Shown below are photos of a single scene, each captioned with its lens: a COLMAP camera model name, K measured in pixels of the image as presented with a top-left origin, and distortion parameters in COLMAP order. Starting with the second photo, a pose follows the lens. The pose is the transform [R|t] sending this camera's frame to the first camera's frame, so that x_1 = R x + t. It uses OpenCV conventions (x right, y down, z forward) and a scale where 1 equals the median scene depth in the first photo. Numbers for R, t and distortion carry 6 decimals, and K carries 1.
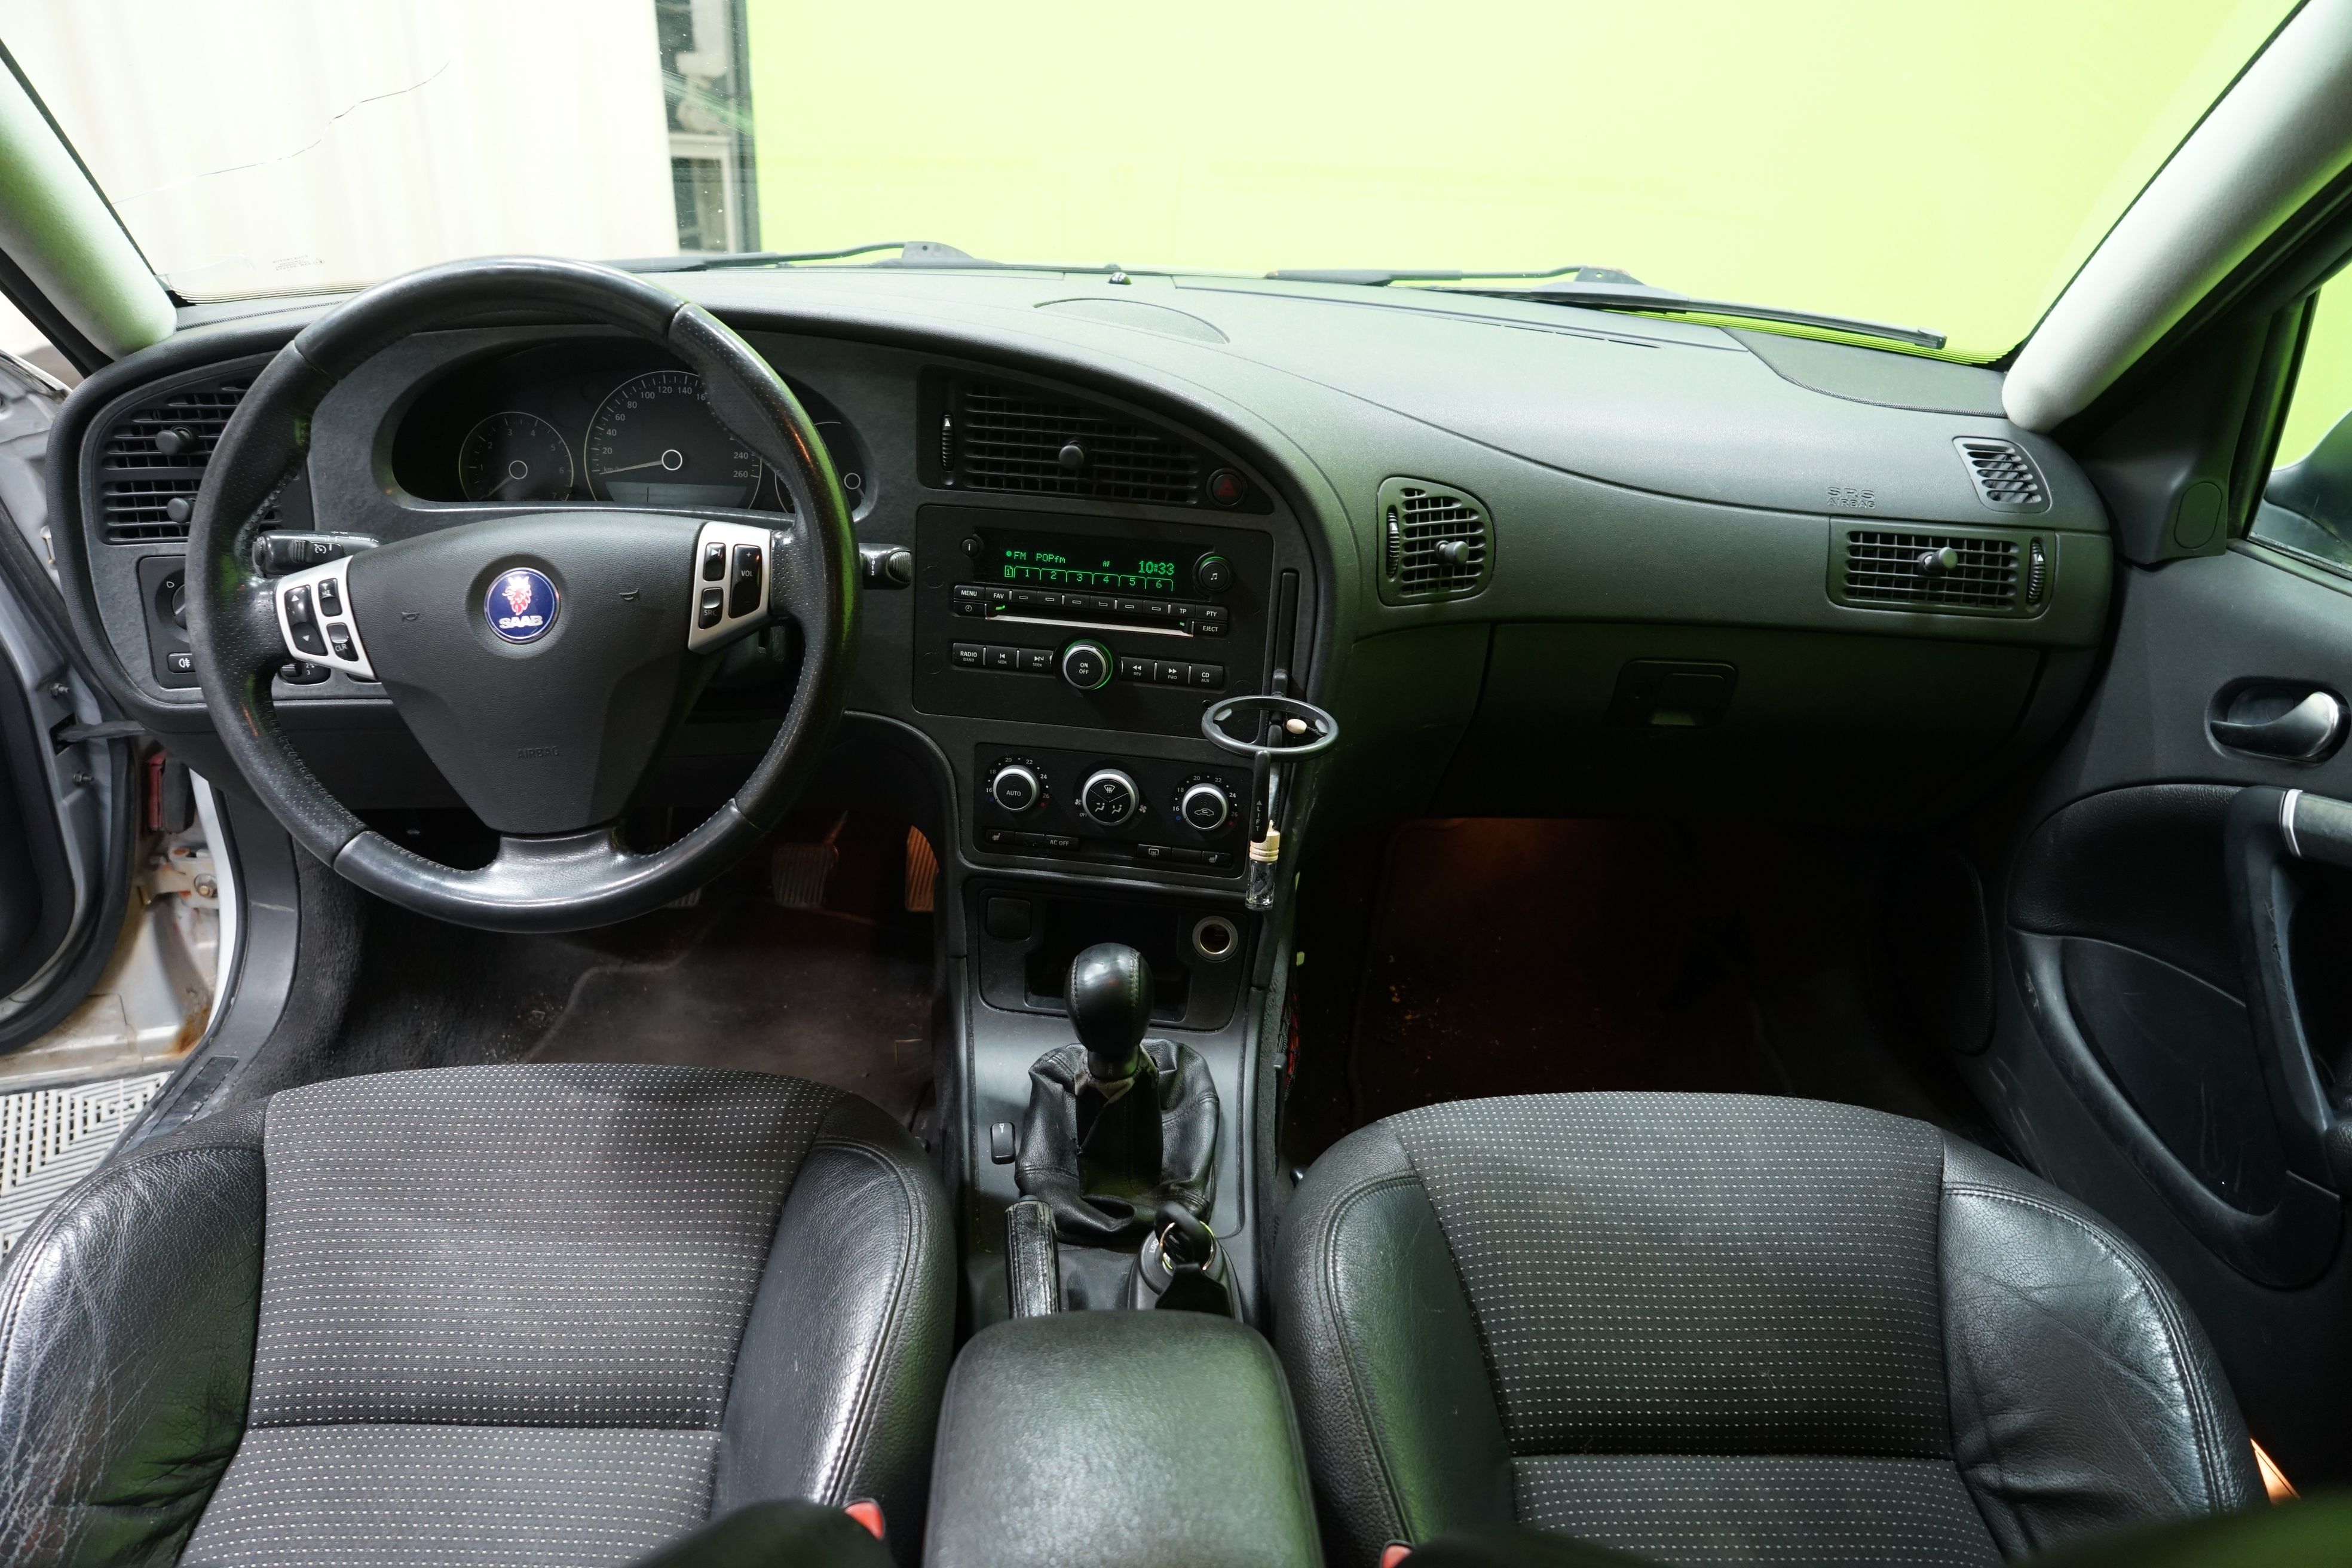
lens RADIAL K [[1607.2, 0, 1182.7], [0, 1607.2, 783.6], [0, 0, 1]] dist [-0.000127, 0.000691]
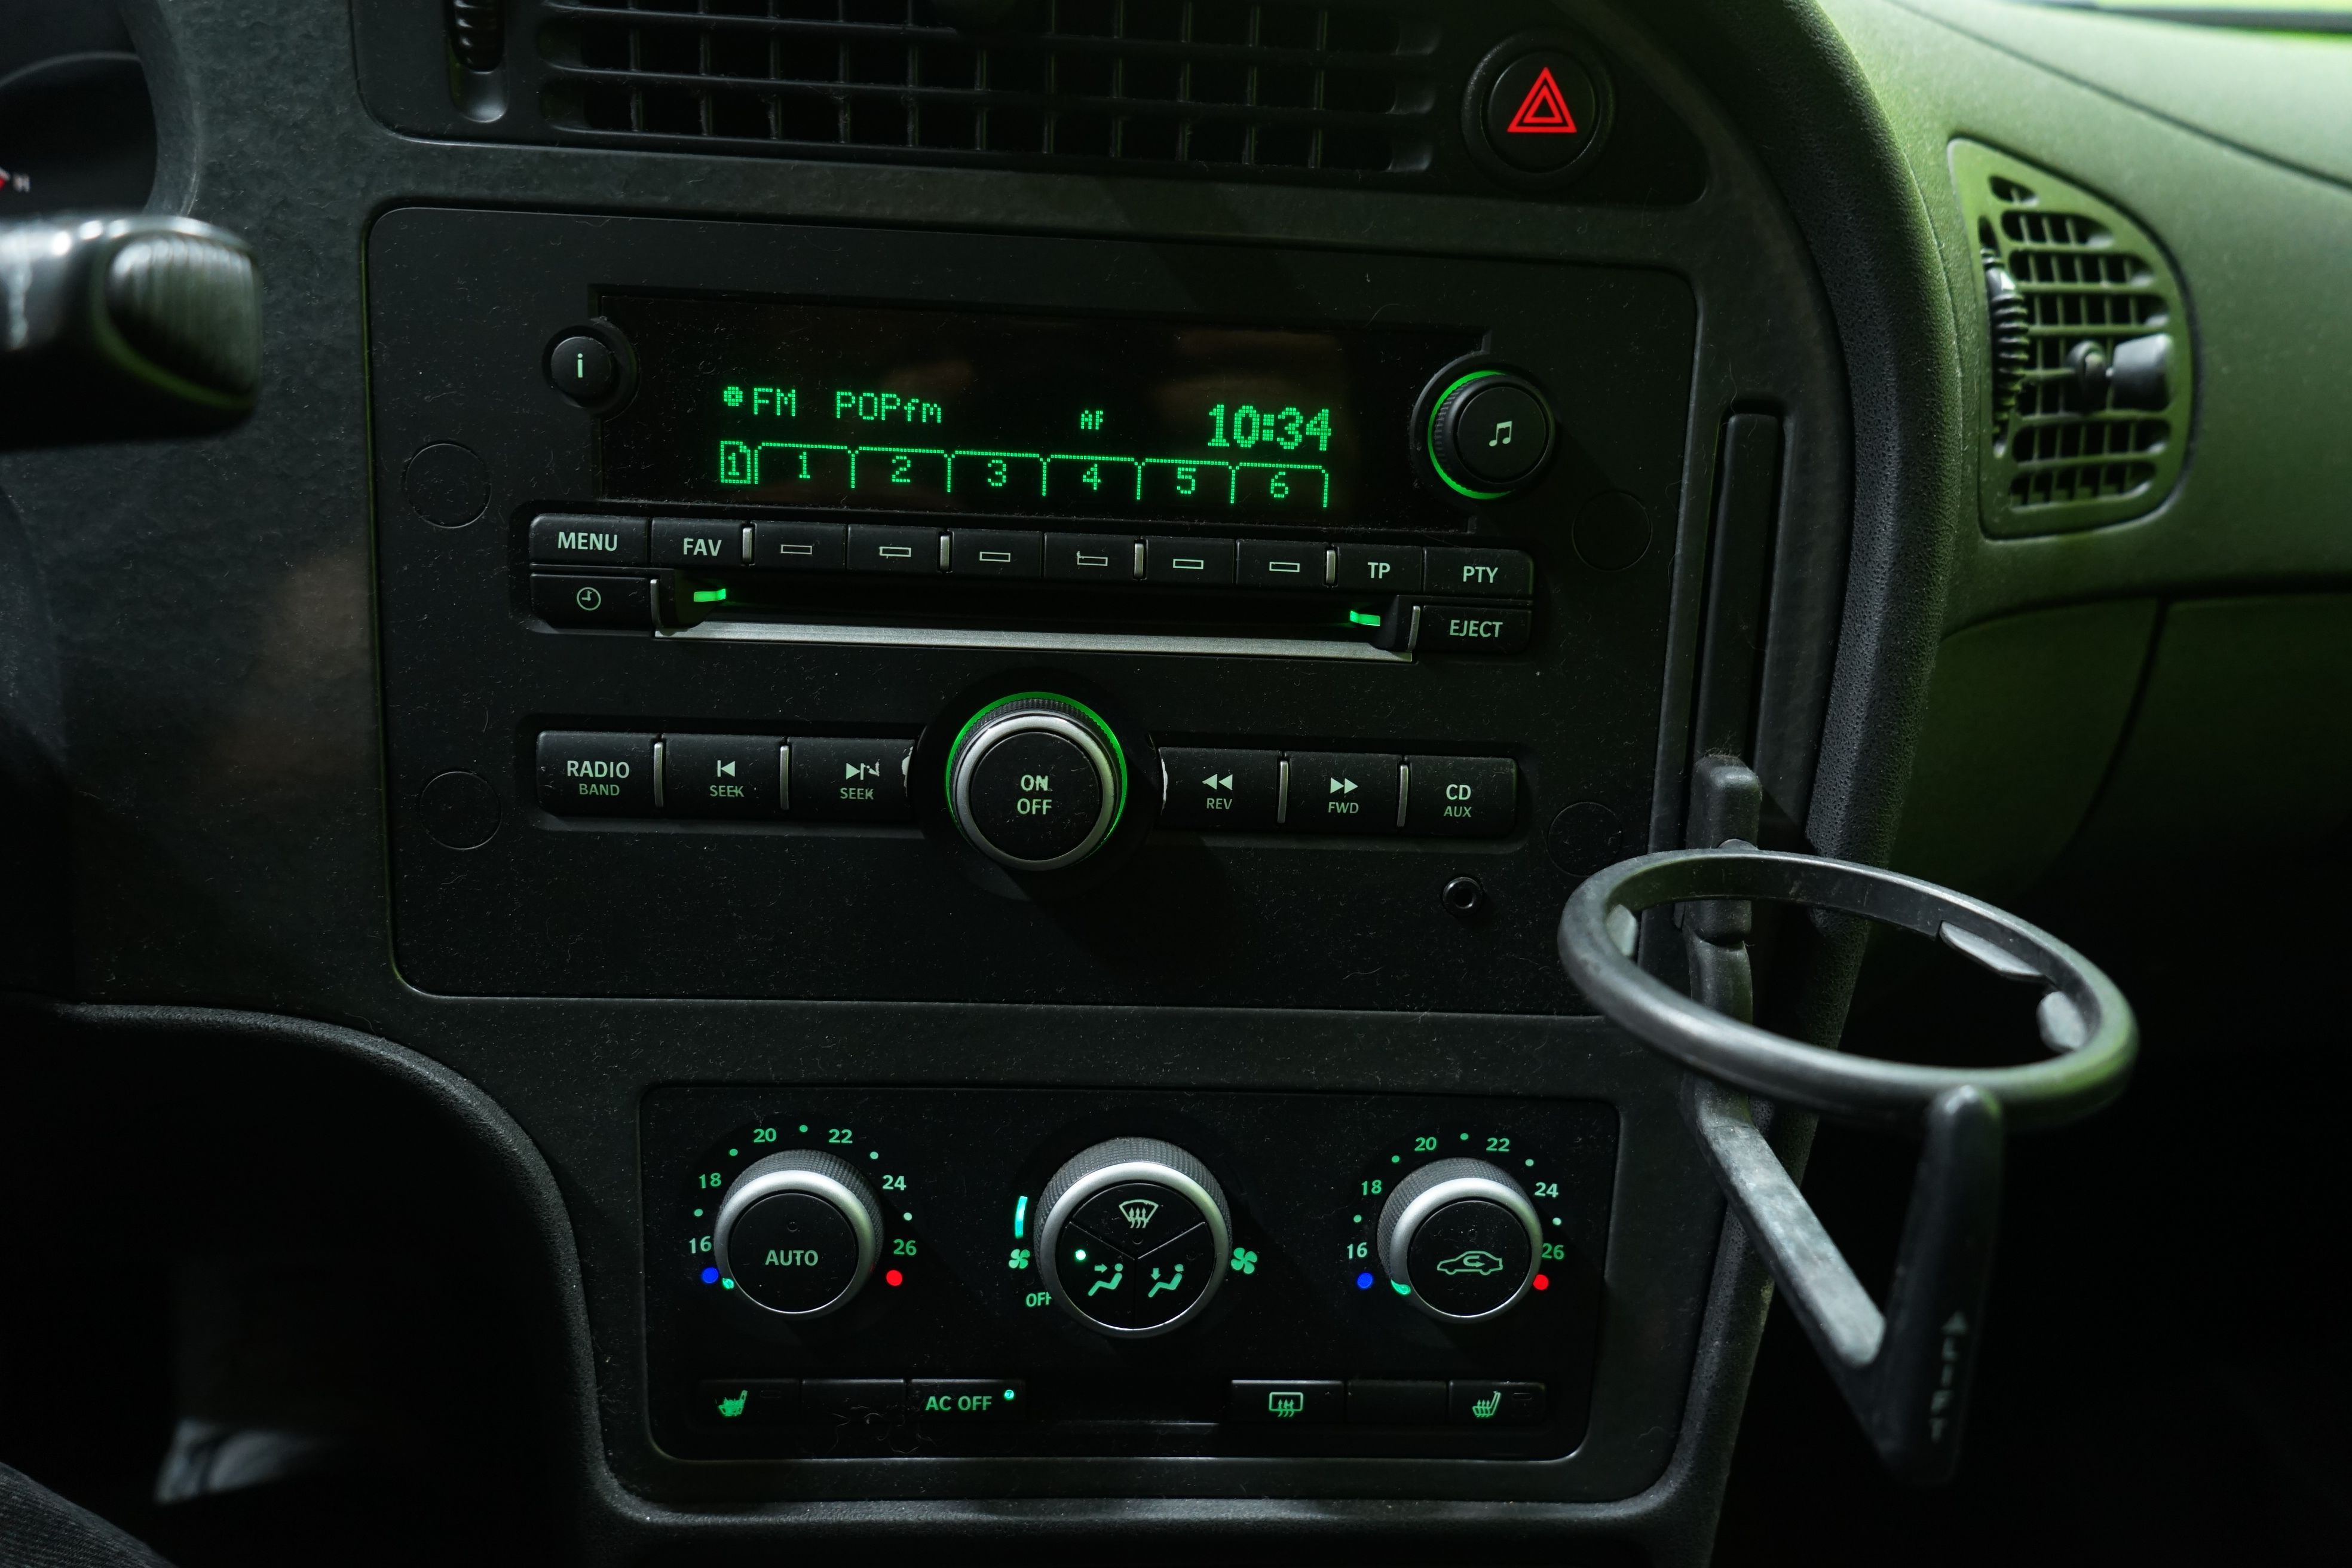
lens RADIAL K [[1700.7, 0, 1173.3], [0, 1700.7, 774.1], [0, 0, 1]] dist [-0.006023, -0.001245]
pose [[0.983087, -0.058311, 0.173606, -0.088177], [0.073517, 0.993877, -0.082482, -0.049216], [-0.167733, 0.093850, 0.981355, 0.706808]]
